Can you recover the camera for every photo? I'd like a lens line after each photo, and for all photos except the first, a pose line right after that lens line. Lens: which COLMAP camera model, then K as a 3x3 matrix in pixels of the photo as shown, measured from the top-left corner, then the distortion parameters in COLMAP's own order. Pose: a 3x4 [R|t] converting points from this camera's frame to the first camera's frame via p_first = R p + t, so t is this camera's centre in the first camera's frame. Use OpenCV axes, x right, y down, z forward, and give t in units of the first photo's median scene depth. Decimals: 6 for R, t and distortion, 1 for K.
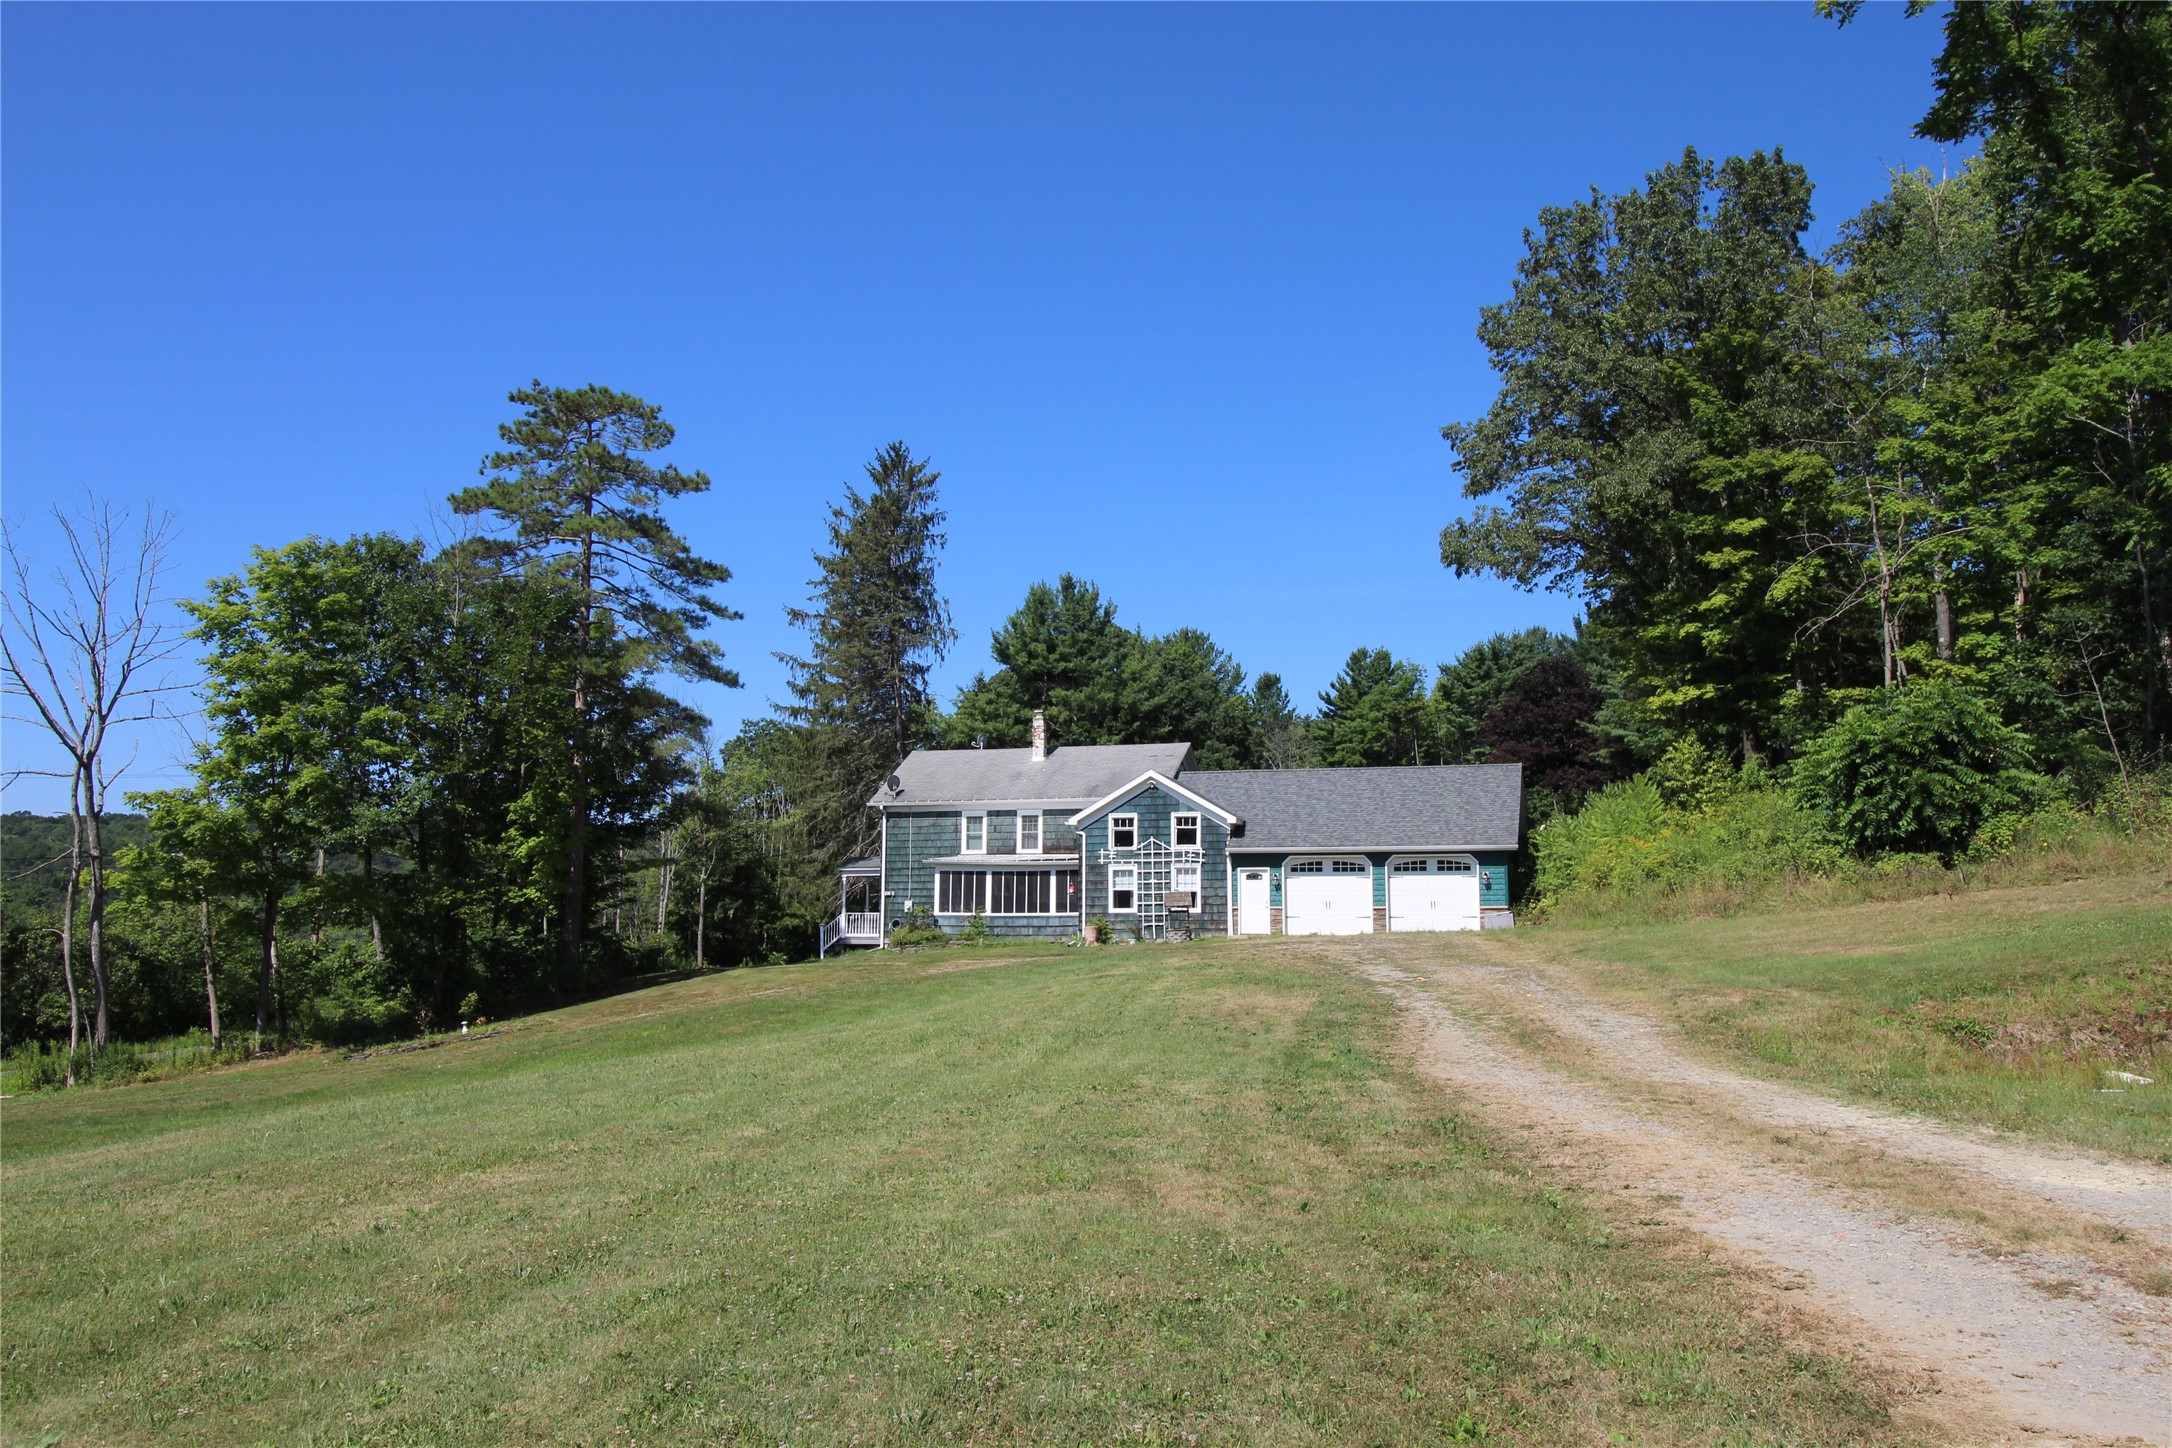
lens RADIAL K [[1662.8, 0, 1089.5], [0, 1662.8, 678.4], [0, 0, 1]] dist [-0.001969, -0.002848]
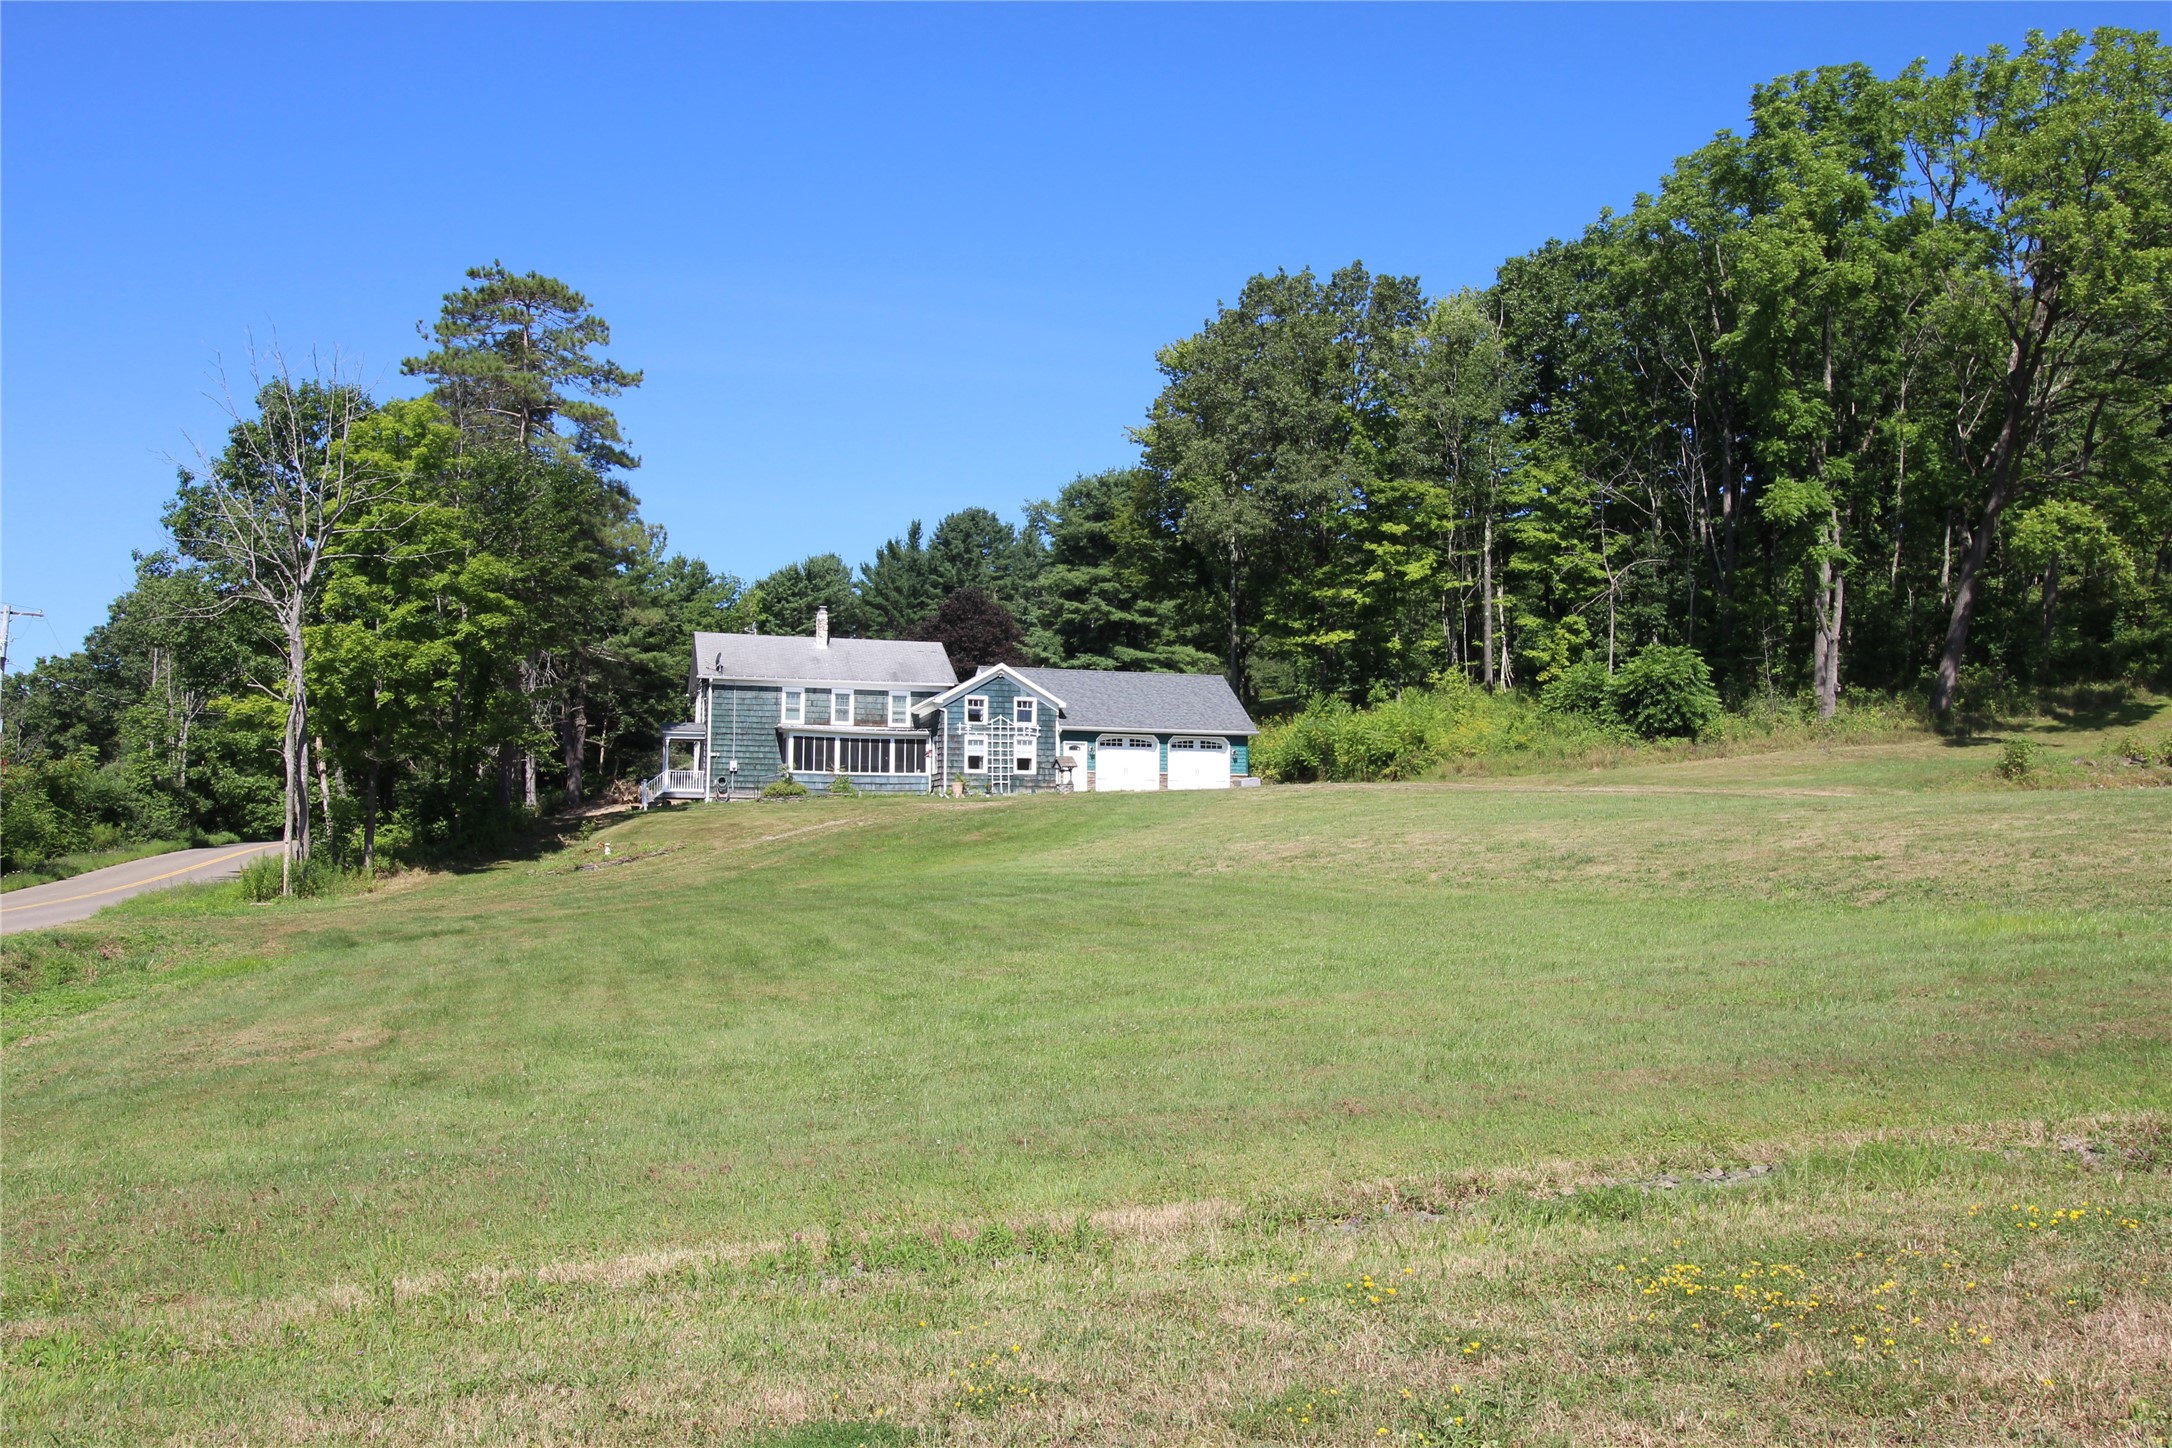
lens RADIAL K [[1662.8, 0, 1089.5], [0, 1662.8, 678.4], [0, 0, 1]] dist [-0.001969, -0.002848]
pose [[0.837761, 0.059491, 0.542786, -0.606002], [-0.087800, 0.995789, 0.026372, 0.026709], [-0.538932, -0.069750, 0.839457, -0.120127]]
